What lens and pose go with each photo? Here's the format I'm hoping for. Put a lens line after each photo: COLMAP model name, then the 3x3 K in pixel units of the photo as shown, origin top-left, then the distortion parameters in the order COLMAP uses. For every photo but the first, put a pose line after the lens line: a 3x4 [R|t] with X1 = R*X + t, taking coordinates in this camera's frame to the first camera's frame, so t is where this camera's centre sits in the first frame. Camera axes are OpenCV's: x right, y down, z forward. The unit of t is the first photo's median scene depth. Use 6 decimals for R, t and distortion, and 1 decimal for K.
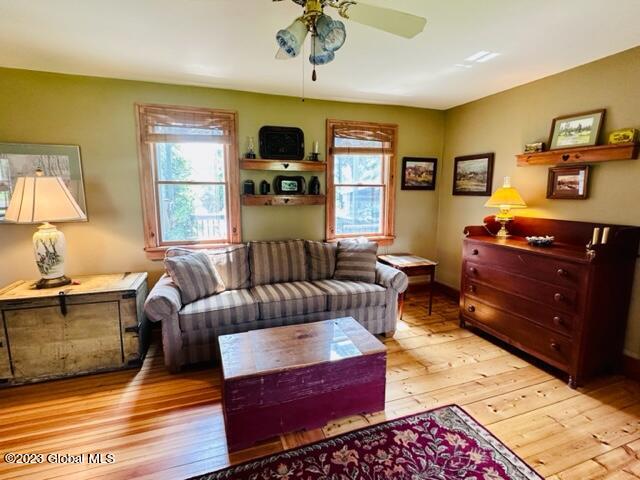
lens RADIAL K [[318.2, 0, 320.7], [0, 318.2, 242.8], [0, 0, 1]] dist [-0.004824, 0.000145]
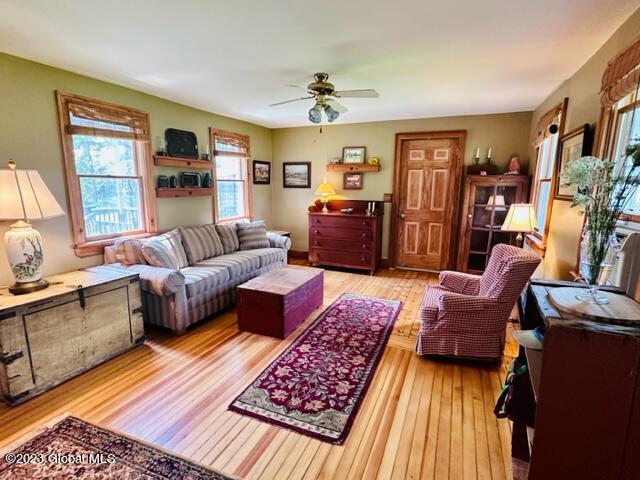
lens RADIAL K [[318.2, 0, 320.7], [0, 318.2, 242.8], [0, 0, 1]] dist [-0.004824, 0.000145]
pose [[0.681394, -0.129269, 0.720411, -0.815193], [0.111627, 0.991119, 0.072262, 0.026057], [-0.723355, 0.031178, 0.689772, -0.210967]]
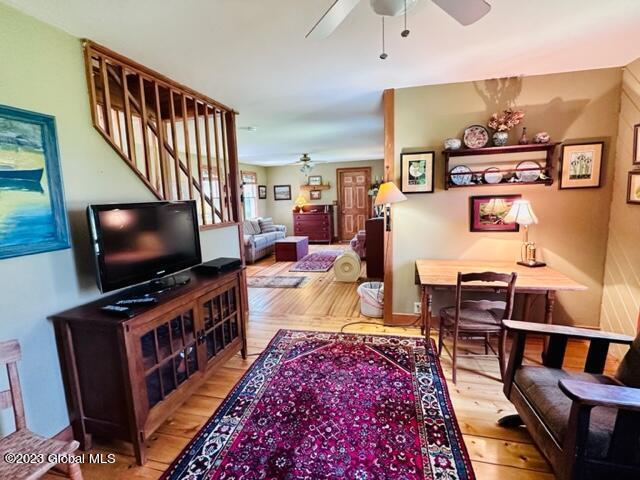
lens RADIAL K [[318.2, 0, 320.7], [0, 318.2, 242.8], [0, 0, 1]] dist [-0.004824, 0.000145]
pose [[0.555441, -0.144321, 0.818936, -2.148466], [0.173202, 0.983304, 0.055814, 0.150263], [-0.813318, 0.110840, 0.571164, -1.017122]]
